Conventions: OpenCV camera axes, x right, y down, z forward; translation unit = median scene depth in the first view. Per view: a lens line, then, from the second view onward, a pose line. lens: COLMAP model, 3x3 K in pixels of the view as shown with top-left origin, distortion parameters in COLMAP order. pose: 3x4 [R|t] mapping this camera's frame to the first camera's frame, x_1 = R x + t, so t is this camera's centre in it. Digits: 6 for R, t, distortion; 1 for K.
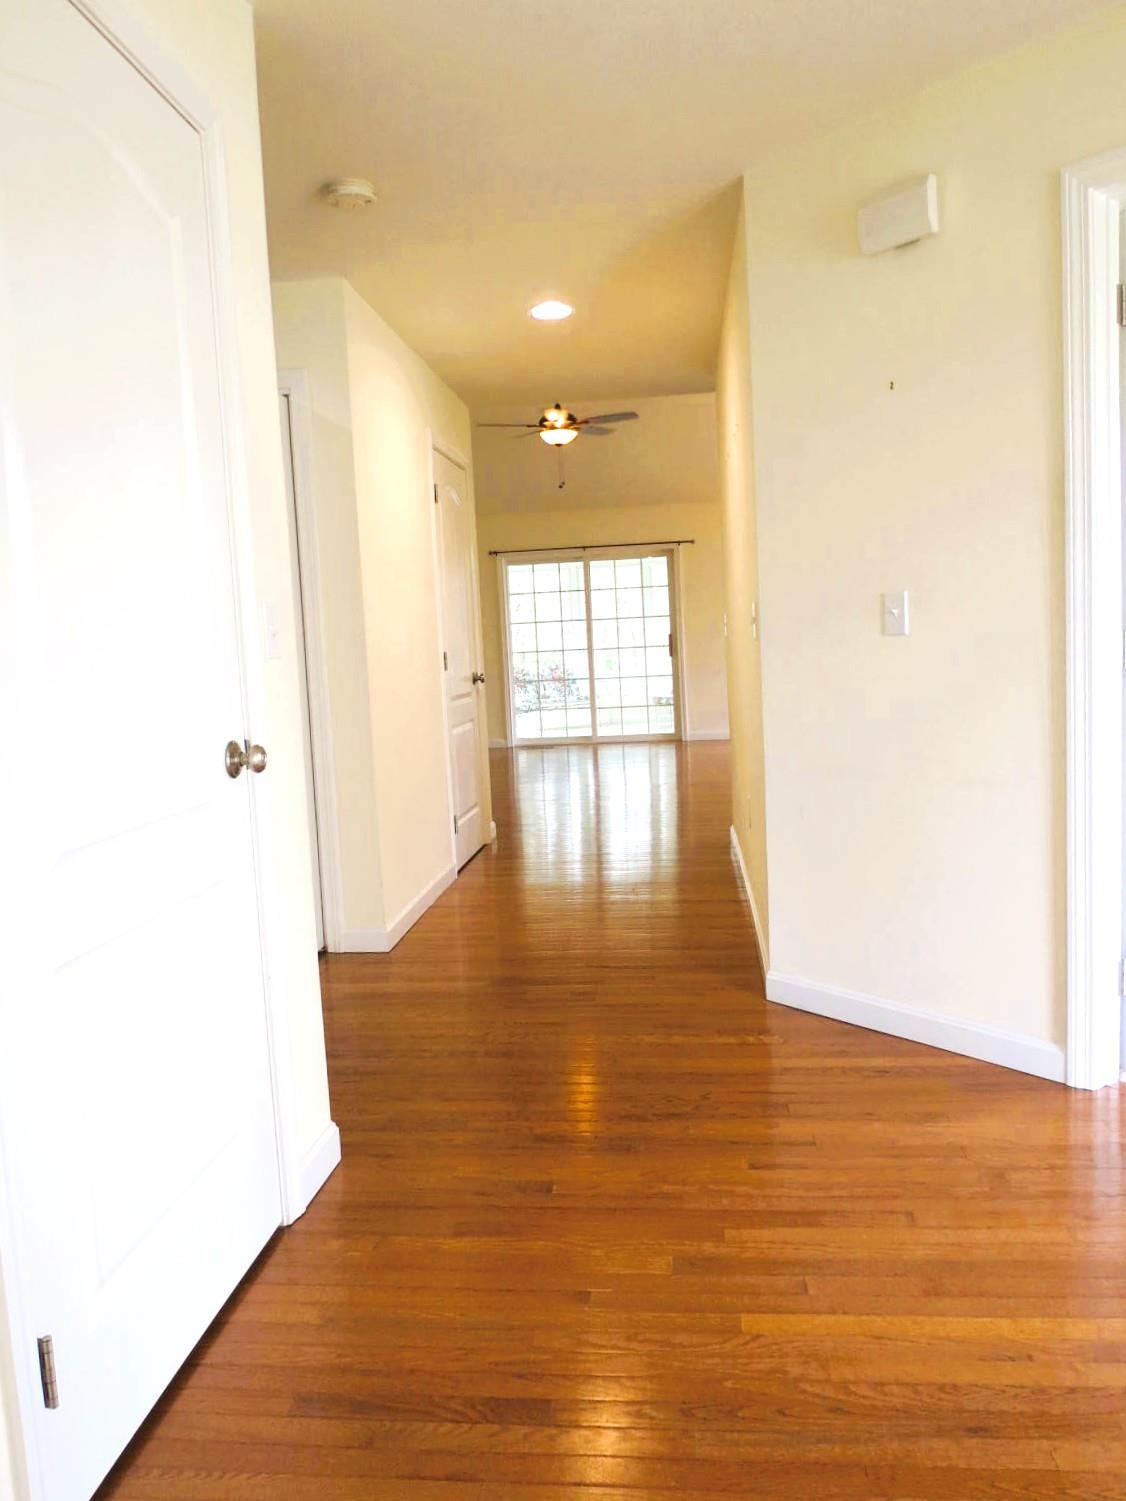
lens RADIAL K [[1111.8, 0, 563.0], [0, 1111.8, 750.5], [0, 0, 1]] dist [-0.012505, -0.008166]
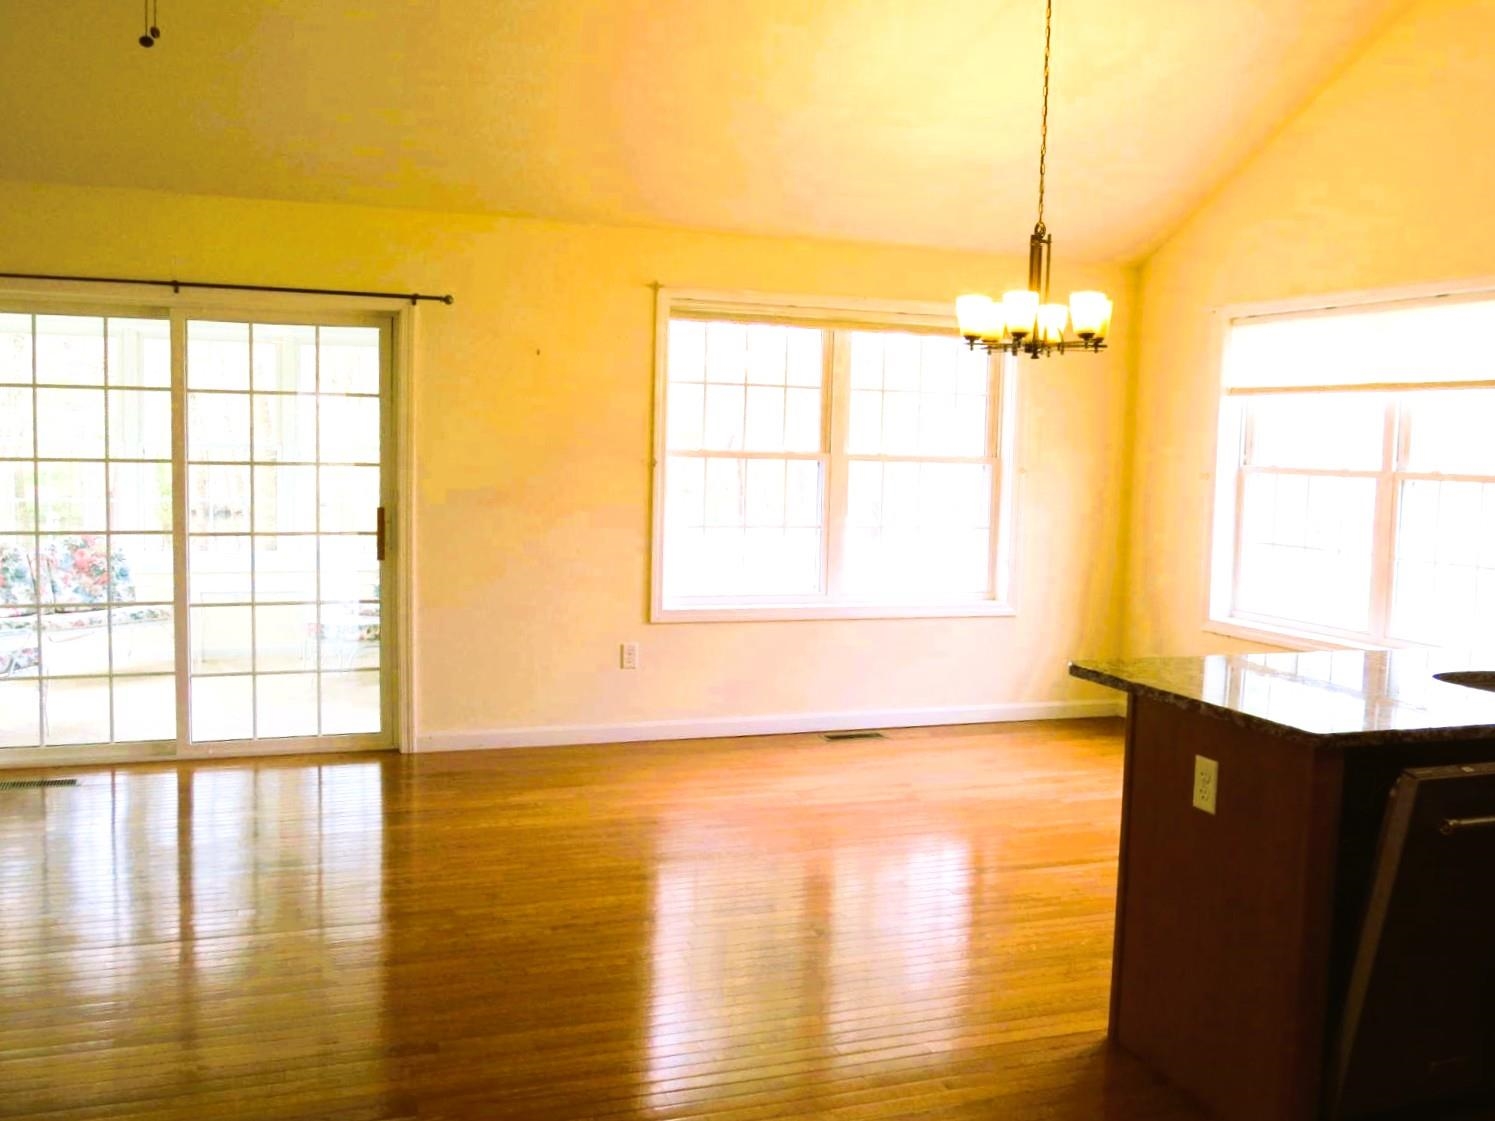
lens RADIAL K [[1350.1, 0, 747.5], [0, 1350.1, 560.5], [0, 0, 1]] dist [-0.069588, 0.102371]
pose [[0.894220, 0.033068, 0.446405, -0.008707], [-0.022564, 0.999330, -0.028828, -0.072175], [-0.447059, 0.015706, 0.894366, 0.467694]]
